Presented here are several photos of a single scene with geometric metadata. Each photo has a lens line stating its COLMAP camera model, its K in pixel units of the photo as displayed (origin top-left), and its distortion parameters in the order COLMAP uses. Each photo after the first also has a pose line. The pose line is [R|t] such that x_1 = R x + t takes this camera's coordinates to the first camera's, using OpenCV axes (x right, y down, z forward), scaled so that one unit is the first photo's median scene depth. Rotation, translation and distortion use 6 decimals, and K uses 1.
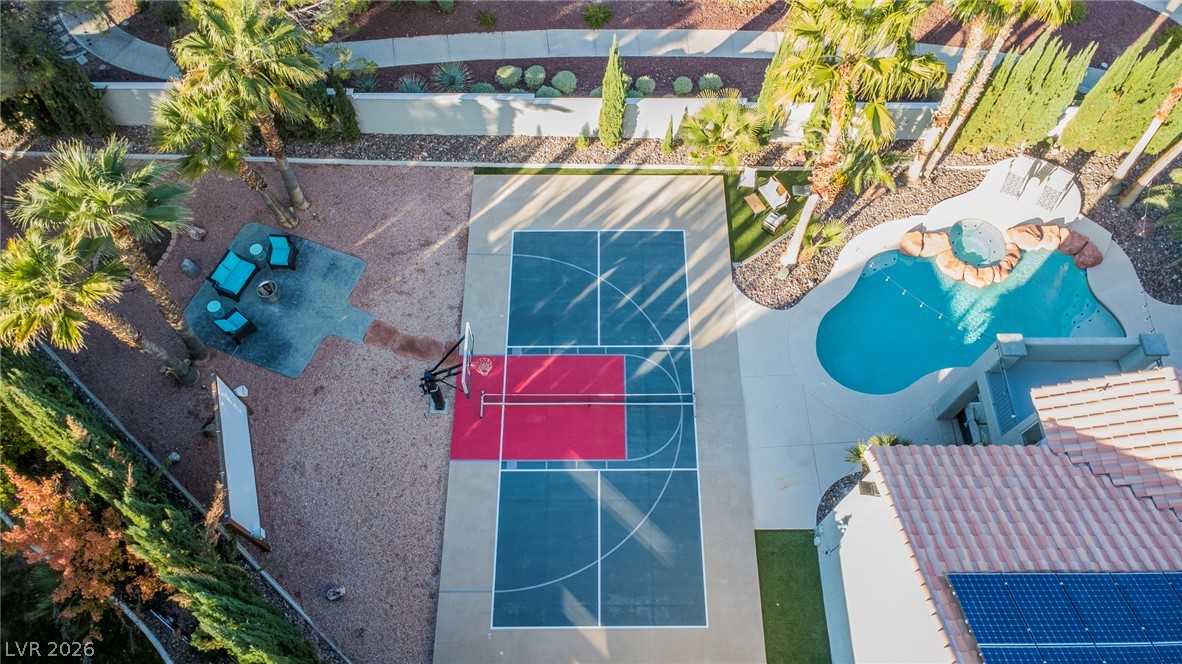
lens RADIAL K [[826.7, 0, 591.2], [0, 826.7, 334.0], [0, 0, 1]] dist [0.018684, -0.015726]
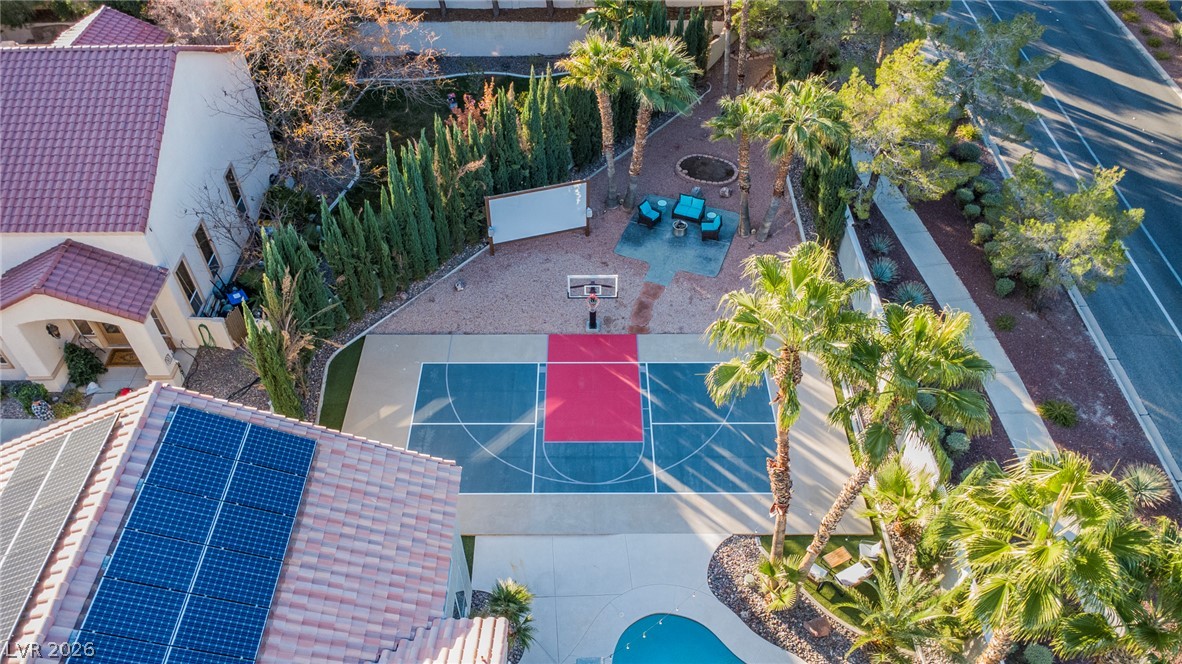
lens RADIAL K [[826.7, 0, 591.2], [0, 826.7, 334.0], [0, 0, 1]] dist [0.018684, -0.015726]
pose [[0.001825, 0.711014, -0.703175, 0.682938], [-0.886106, 0.327058, 0.328405, -0.308096], [0.463480, 0.622488, 0.630631, 0.177309]]
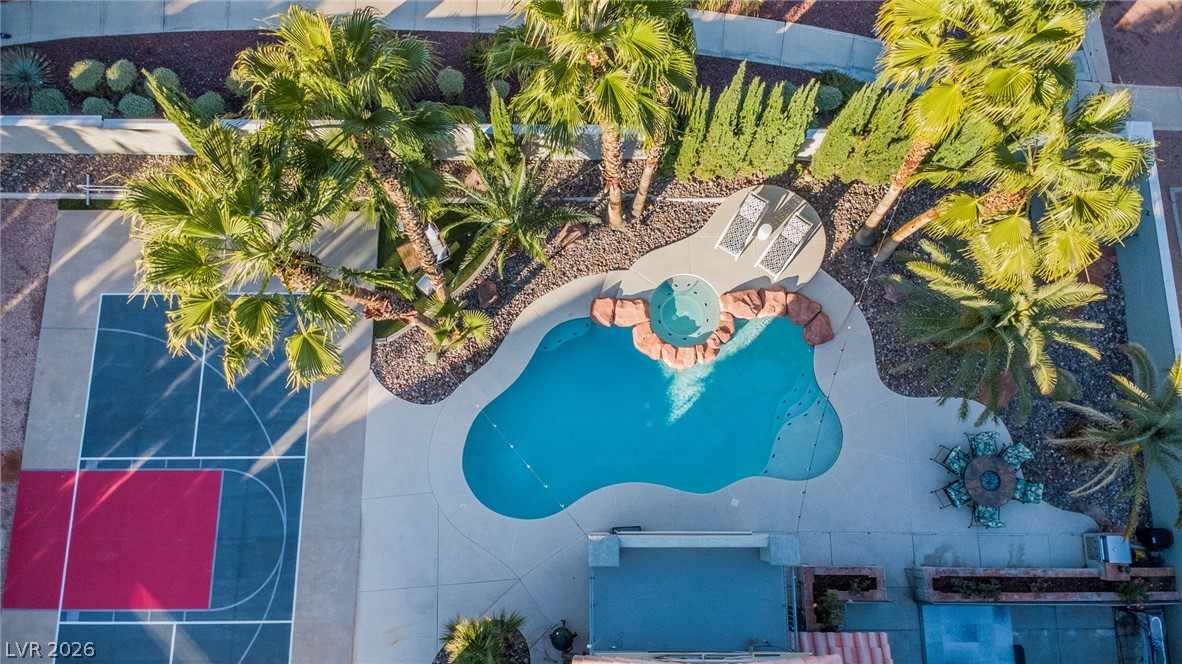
lens RADIAL K [[826.7, 0, 591.2], [0, 826.7, 334.0], [0, 0, 1]] dist [0.018684, -0.015726]
pose [[0.999998, 0.002070, 0.000727, 0.388006], [-0.002187, 0.965780, 0.259353, -0.305996], [-0.000165, -0.259354, 0.965782, 0.229923]]
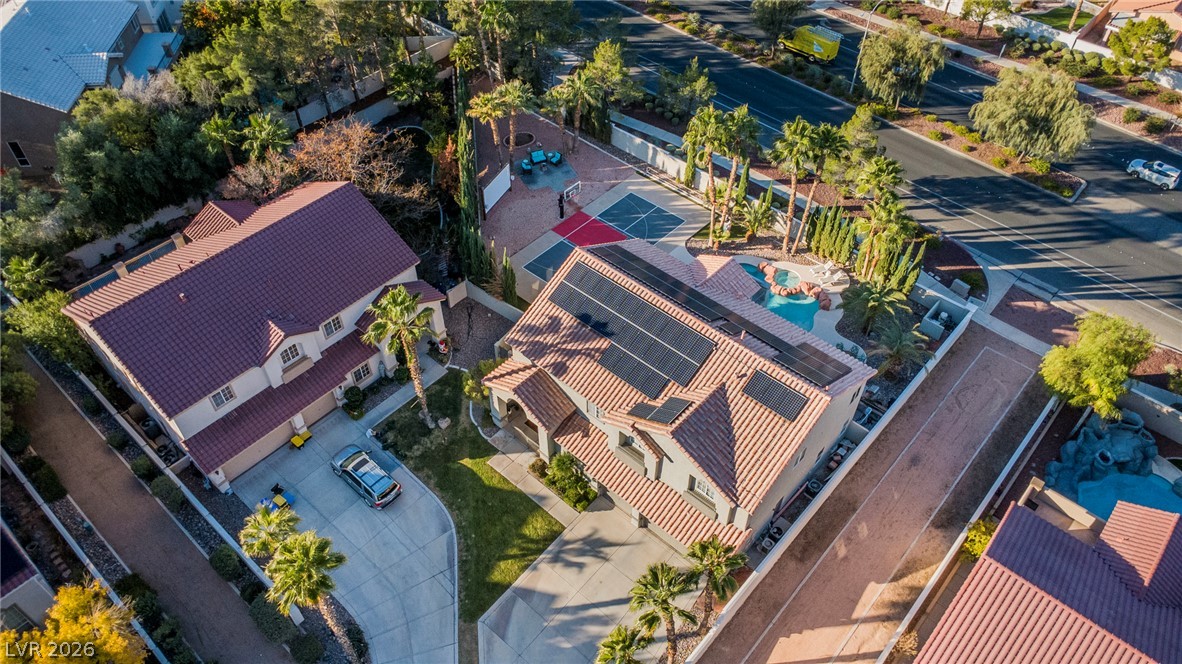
lens RADIAL K [[826.7, 0, 591.2], [0, 826.7, 334.0], [0, 0, 1]] dist [0.018684, -0.015726]
pose [[0.743692, 0.480749, -0.464544, 1.220039], [-0.593232, 0.794946, -0.127032, 0.622237], [0.308217, 0.370055, 0.876391, -1.095422]]
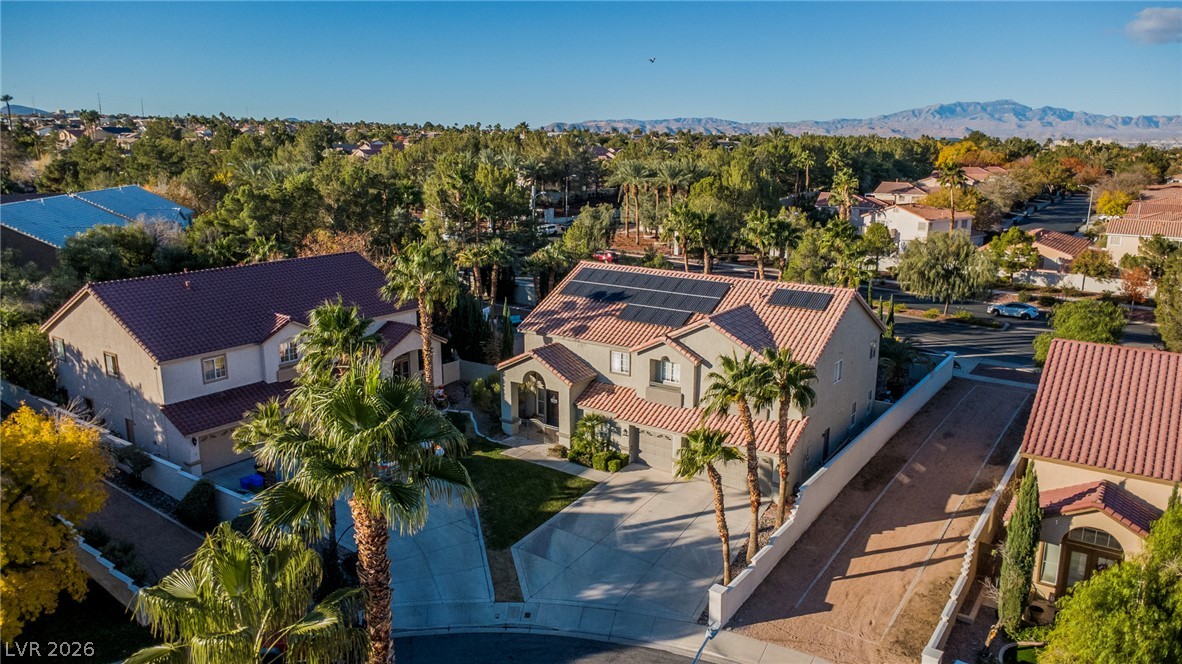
lens RADIAL K [[826.7, 0, 591.2], [0, 826.7, 334.0], [0, 0, 1]] dist [0.018684, -0.015726]
pose [[0.817763, 0.122529, -0.562362, 1.383053], [-0.509643, 0.608181, -0.608588, 1.544209], [0.267449, 0.784285, 0.559794, -0.498535]]
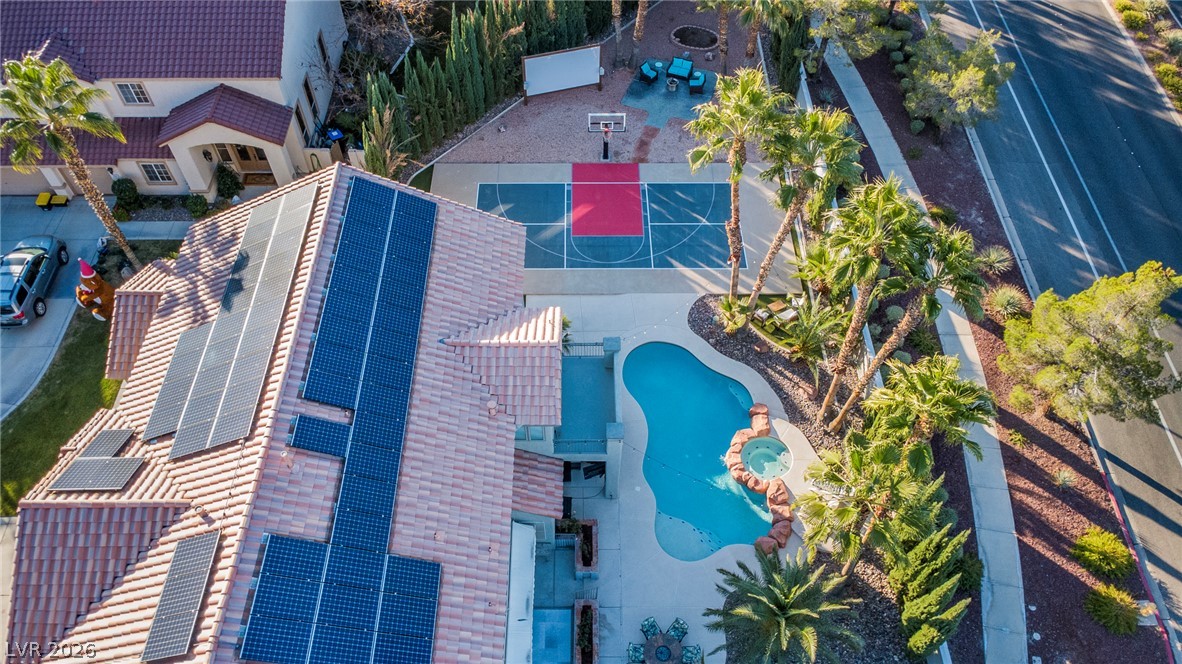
lens RADIAL K [[834.5, 0, 591.0], [0, 834.5, 332.0], [0, 0, 1]] dist [0.026111, -0.028984]
pose [[0.006457, 0.789680, -0.613485, 1.076906], [-0.888420, 0.286123, 0.358947, -0.374118], [0.458985, 0.542715, 0.703415, -0.029352]]
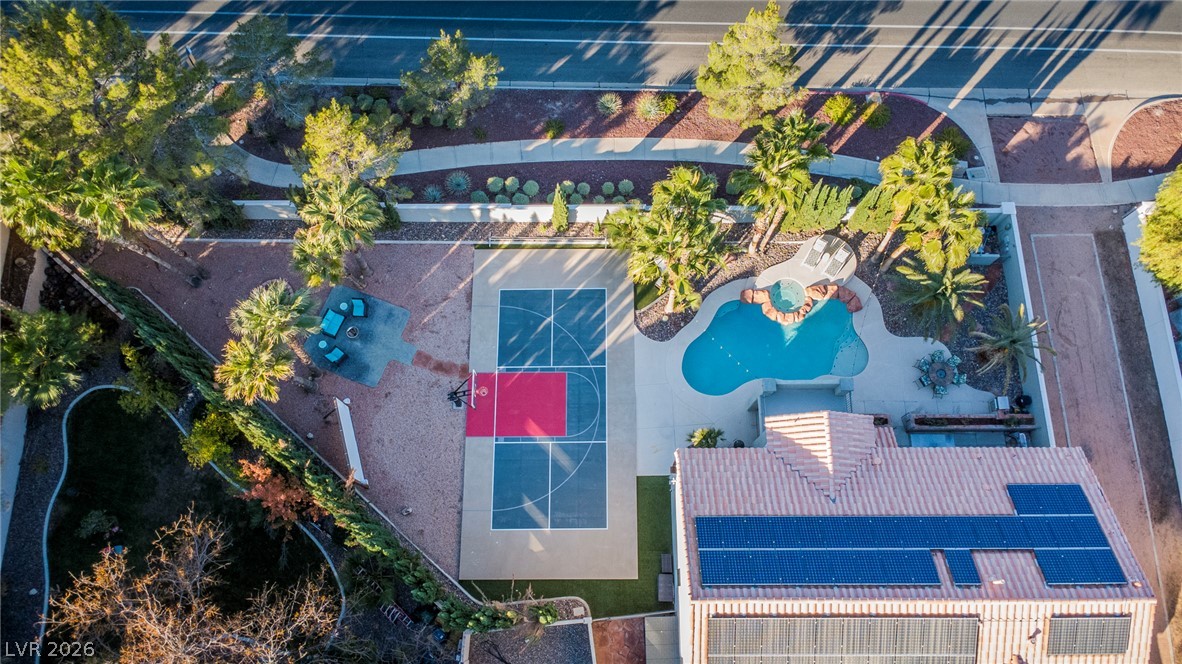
lens RADIAL K [[825.6, 0, 591.0], [0, 825.6, 332.0], [0, 0, 1]] dist [0.008761, -0.003294]
pose [[0.999964, -0.004202, -0.007418, 0.098180], [0.005397, 0.985558, 0.169252, -0.326106], [0.006599, -0.169286, 0.985545, -0.620120]]
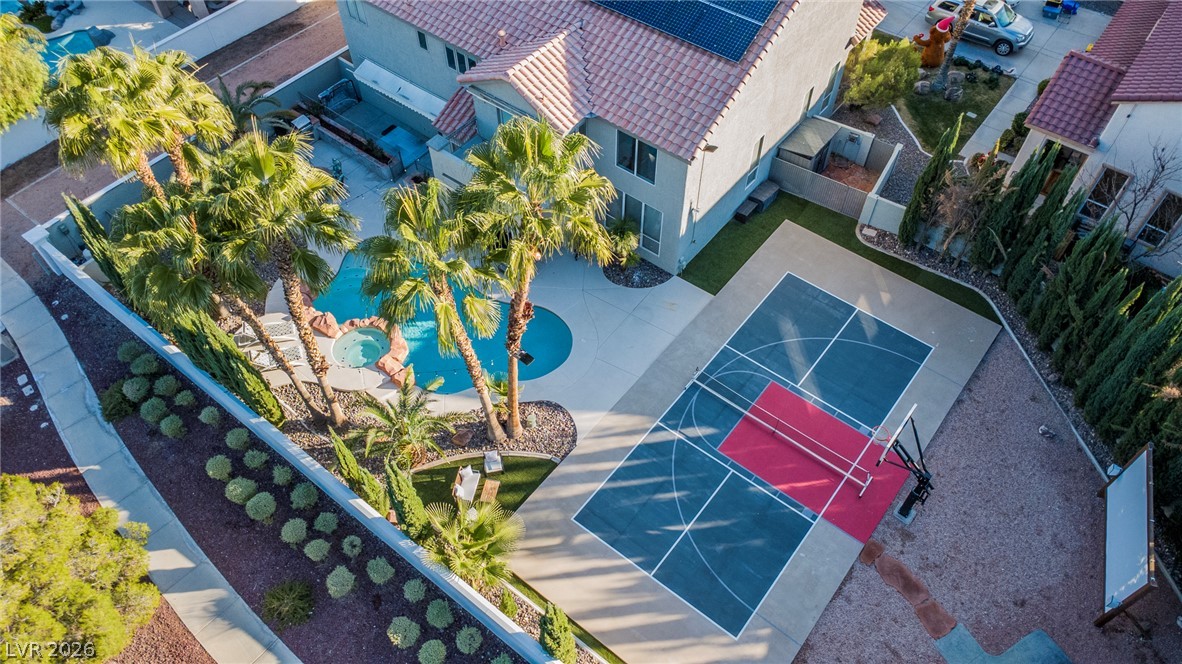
lens RADIAL K [[826.7, 0, 591.2], [0, 826.7, 334.0], [0, 0, 1]] dist [0.018684, -0.015726]
pose [[-0.784228, -0.494557, 0.374699, -0.143919], [0.548351, -0.269842, 0.791515, -0.793547], [-0.290340, 0.826195, 0.482809, 0.416864]]
